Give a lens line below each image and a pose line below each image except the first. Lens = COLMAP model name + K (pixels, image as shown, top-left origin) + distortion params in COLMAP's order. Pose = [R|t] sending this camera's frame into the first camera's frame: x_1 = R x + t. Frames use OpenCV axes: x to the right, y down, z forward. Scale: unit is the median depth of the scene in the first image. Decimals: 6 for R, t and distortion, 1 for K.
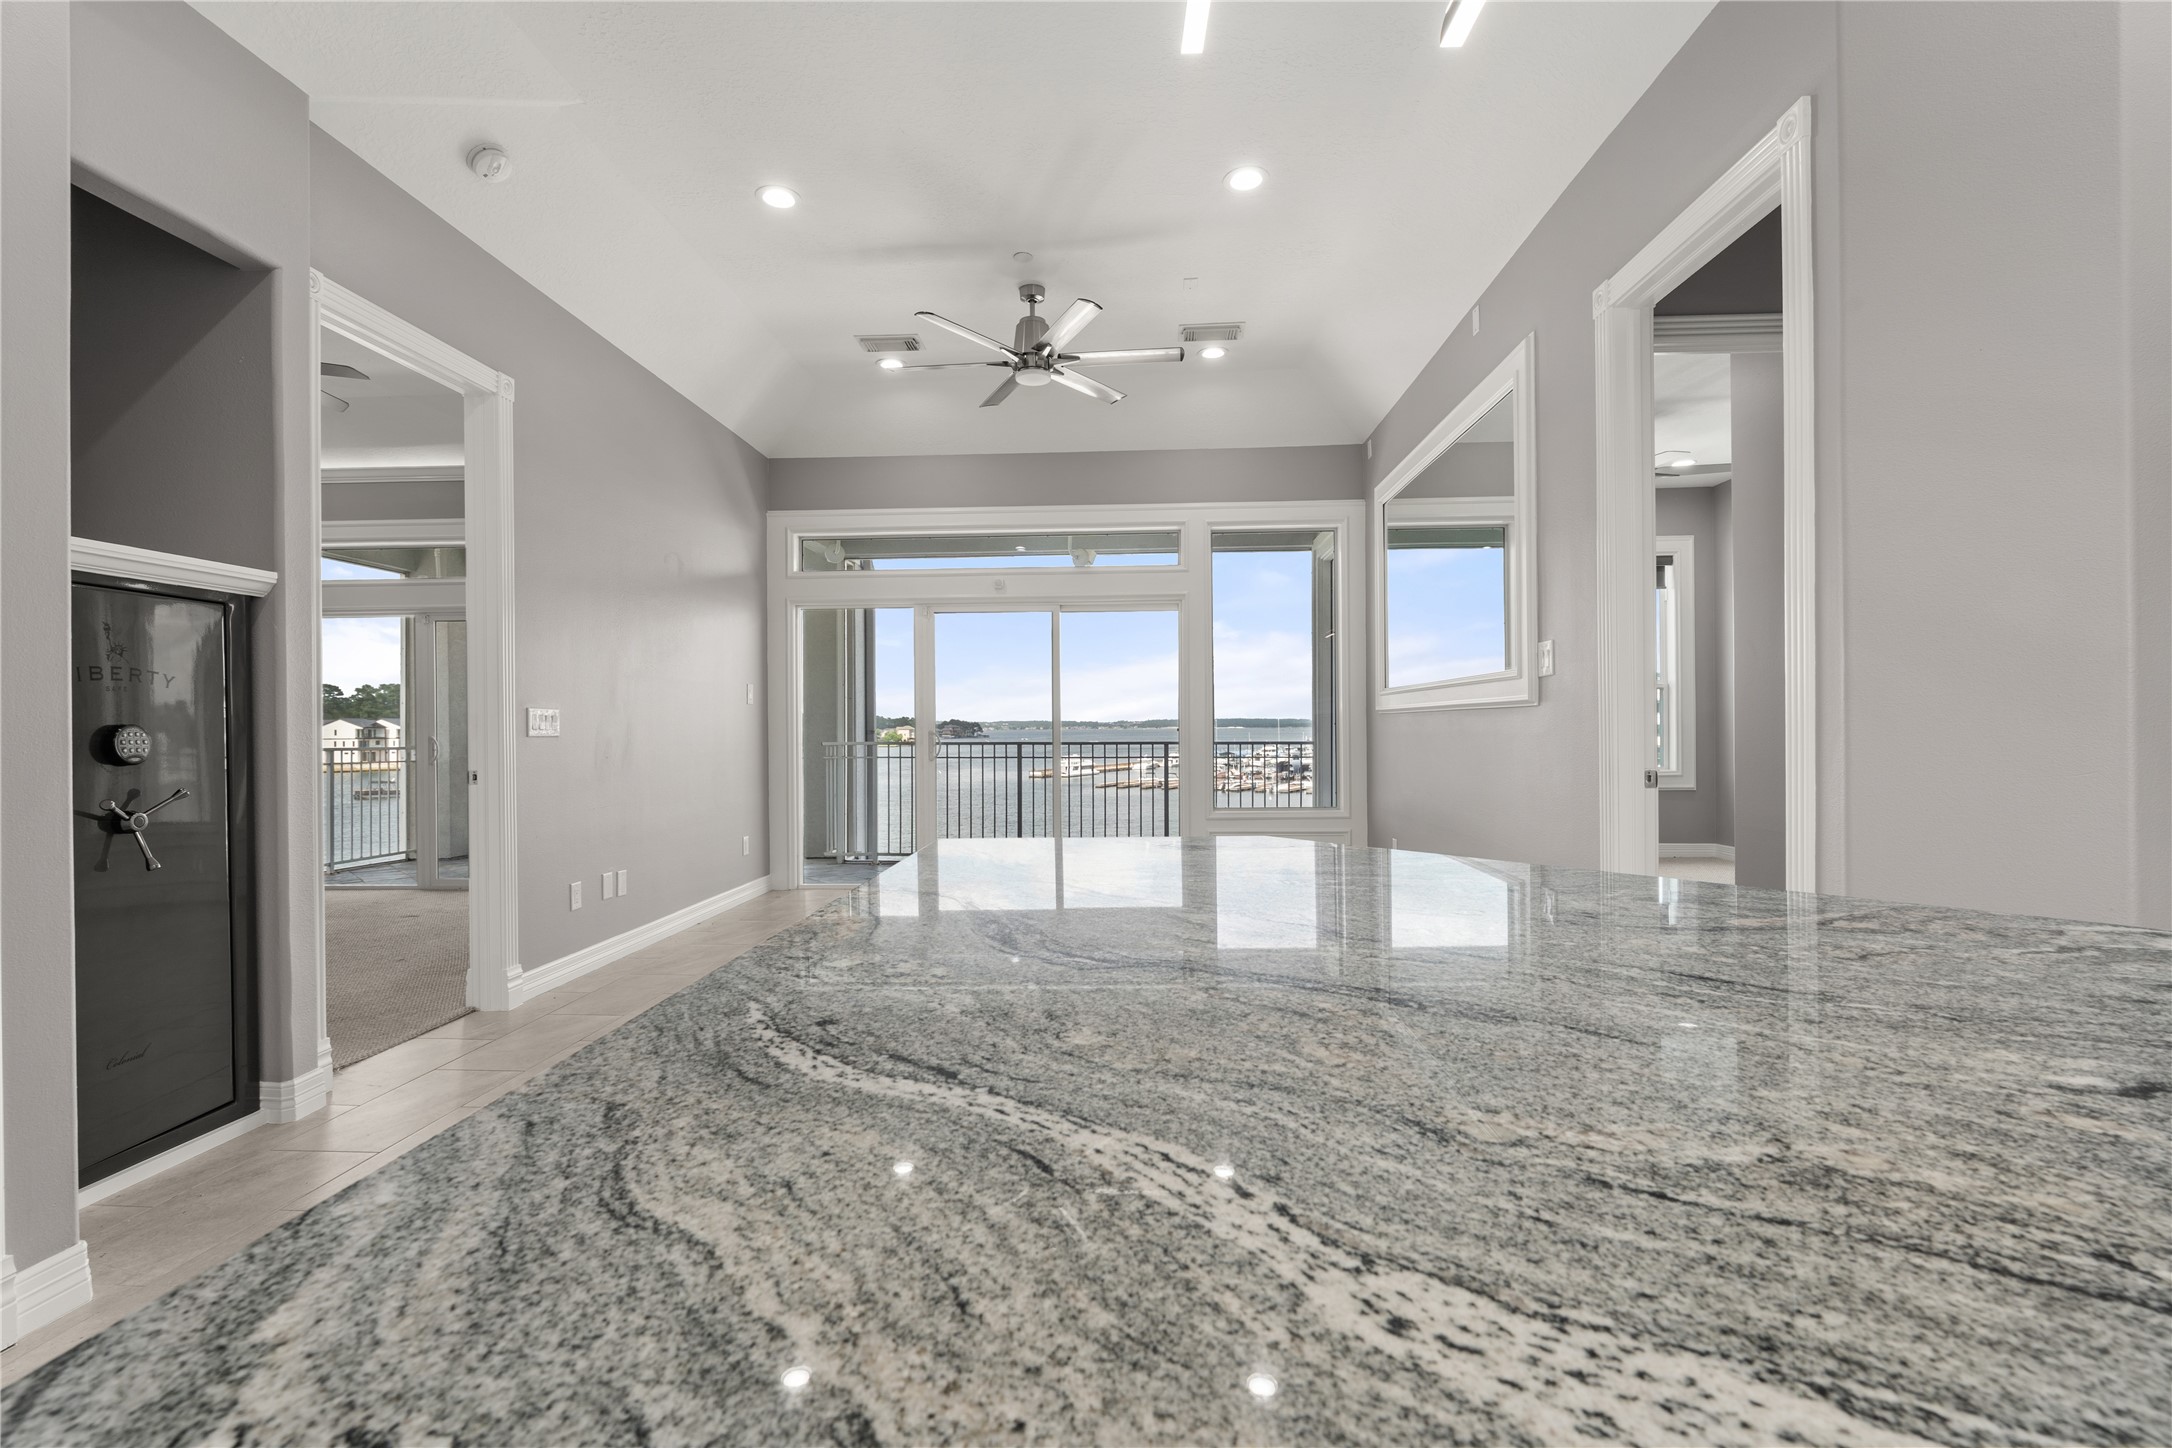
lens RADIAL K [[970.9, 0, 1087.0], [0, 970.9, 734.8], [0, 0, 1]] dist [-0.001936, -0.000097]
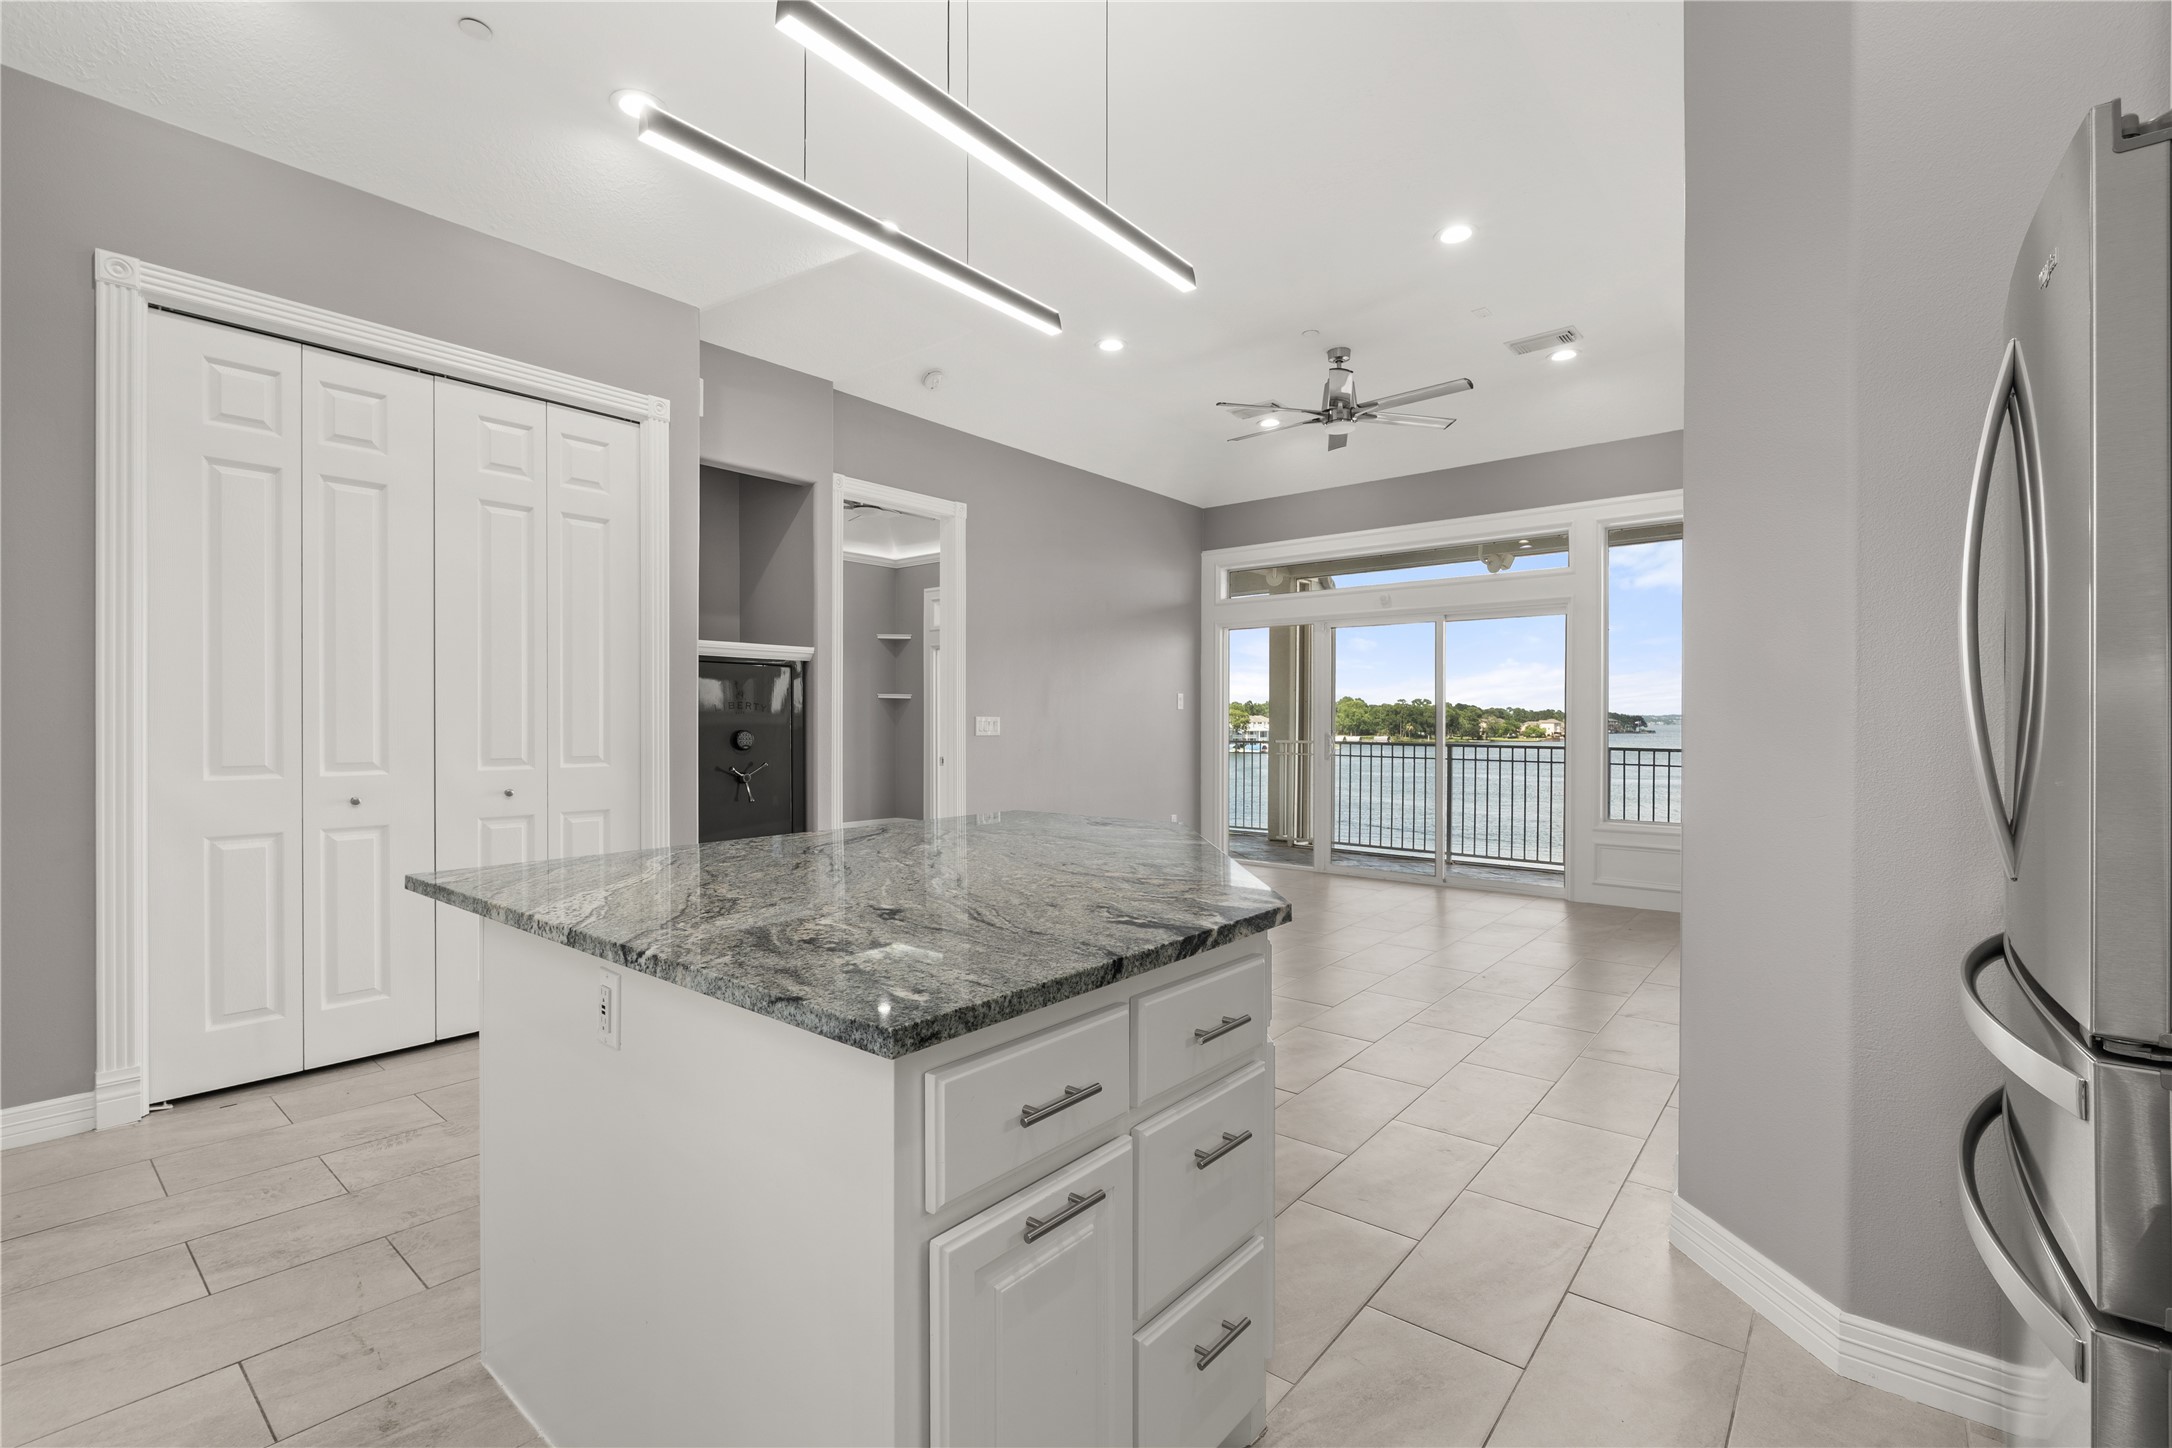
lens RADIAL K [[964.5, 0, 1073.2], [0, 964.5, 723.1], [0, 0, 1]] dist [-0.000413, -0.000080]
pose [[0.794354, 0.010196, -0.607369, 0.290023], [-0.012626, 0.999920, 0.000273, -0.012484], [0.607324, 0.007452, 0.794420, -0.067711]]
